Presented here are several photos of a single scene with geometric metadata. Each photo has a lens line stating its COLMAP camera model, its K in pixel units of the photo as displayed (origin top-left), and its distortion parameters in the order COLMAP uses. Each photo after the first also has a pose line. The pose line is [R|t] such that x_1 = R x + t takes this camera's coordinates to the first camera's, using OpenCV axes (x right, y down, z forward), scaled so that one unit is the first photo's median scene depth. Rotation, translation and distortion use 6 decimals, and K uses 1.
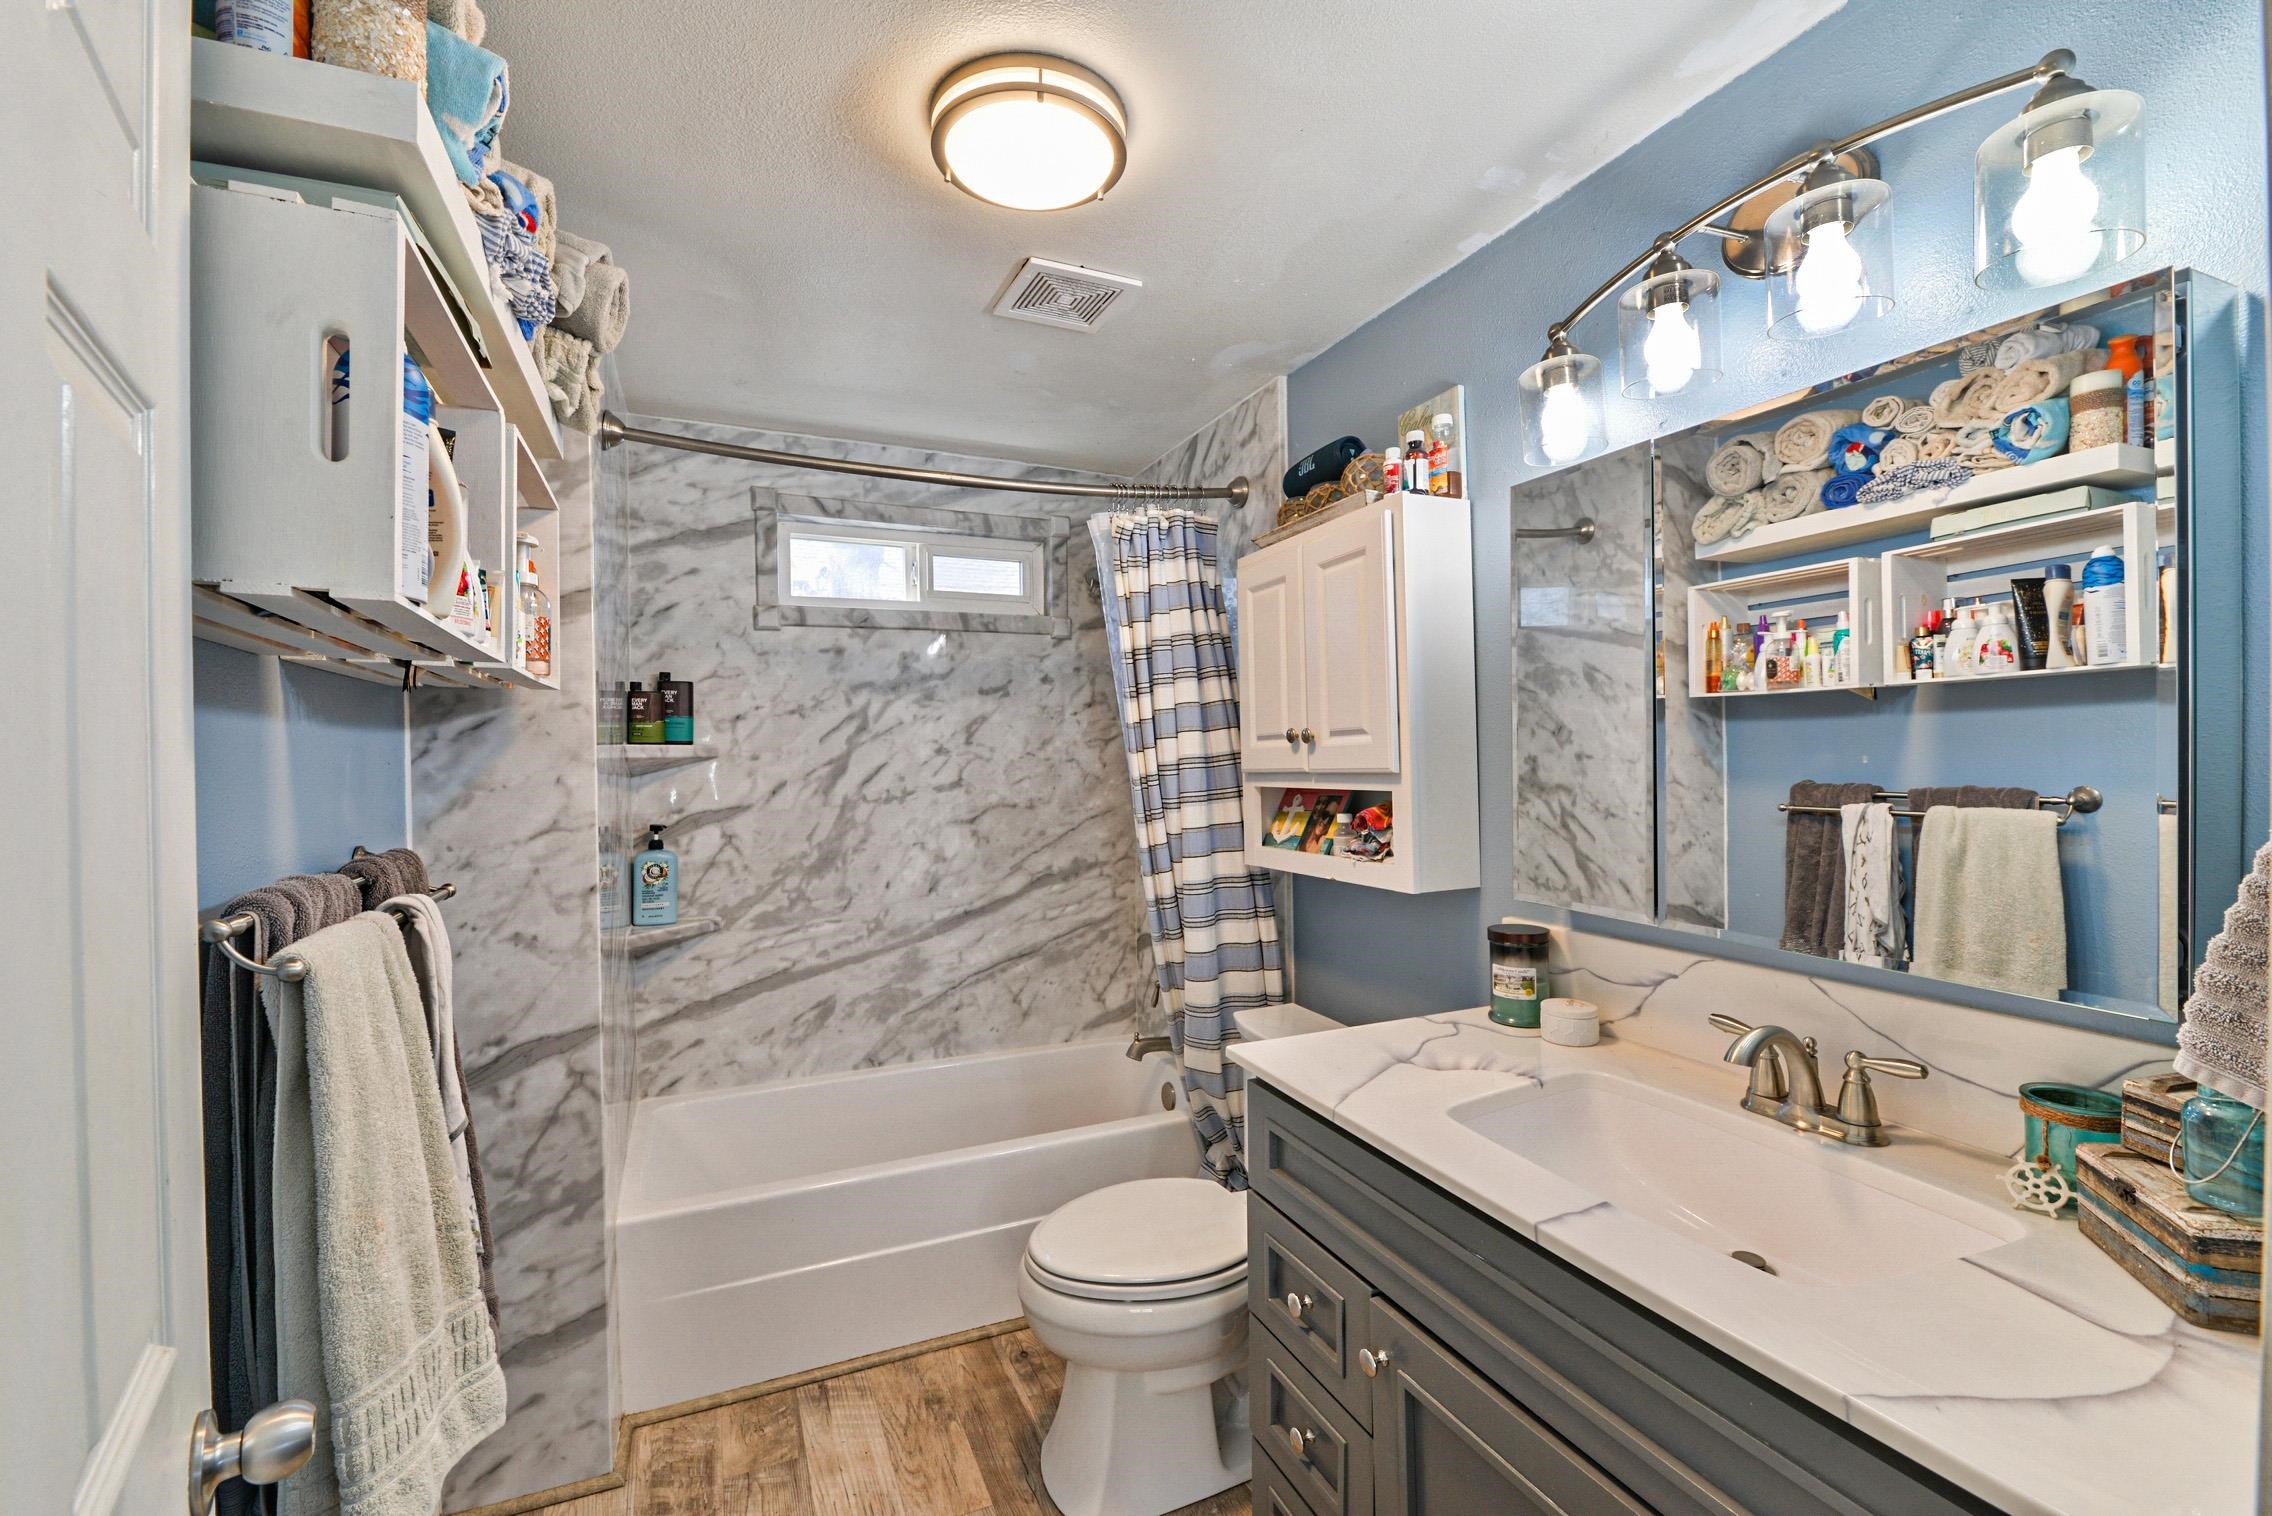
lens RADIAL K [[945.8, 0, 1131.1], [0, 945.8, 760.1], [0, 0, 1]] dist [0.000793, 0.000053]
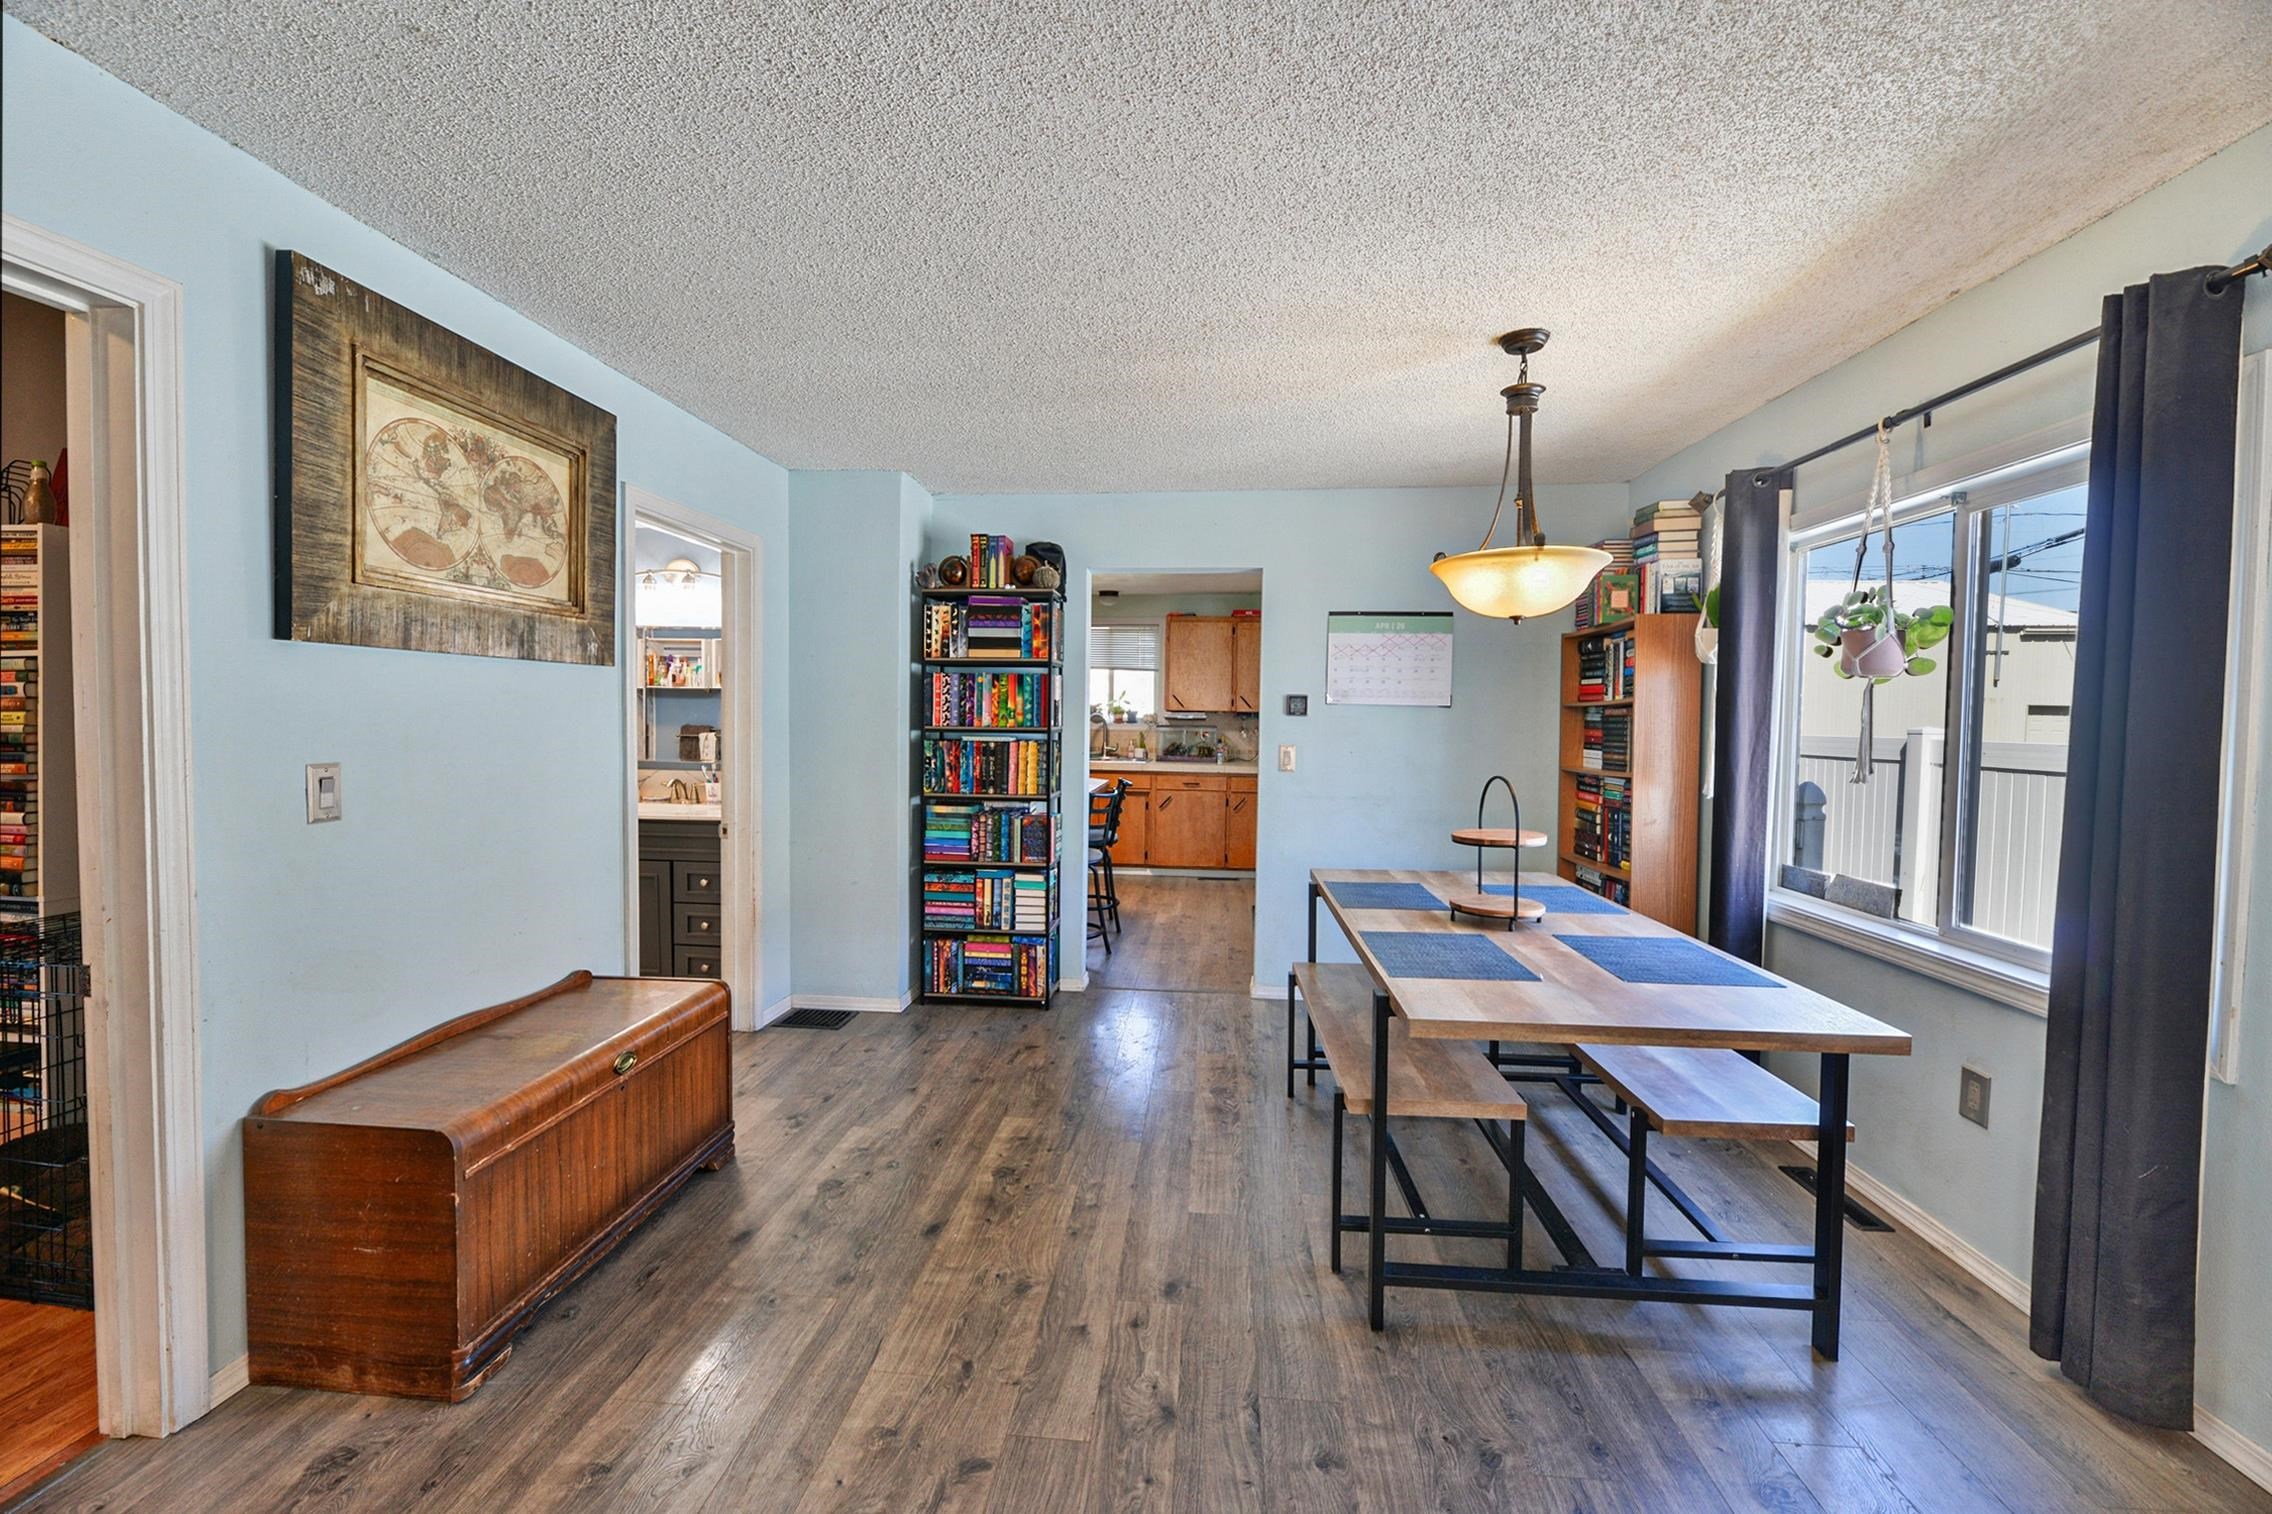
lens RADIAL K [[909.0, 0, 1134.3], [0, 909.0, 747.6], [0, 0, 1]] dist [-0.009913, -0.000116]
pose [[0.479071, -0.017888, 0.877594, -0.820618], [-0.014604, 0.999492, 0.028344, -0.000889], [-0.877654, -0.026396, 0.478567, -1.181791]]
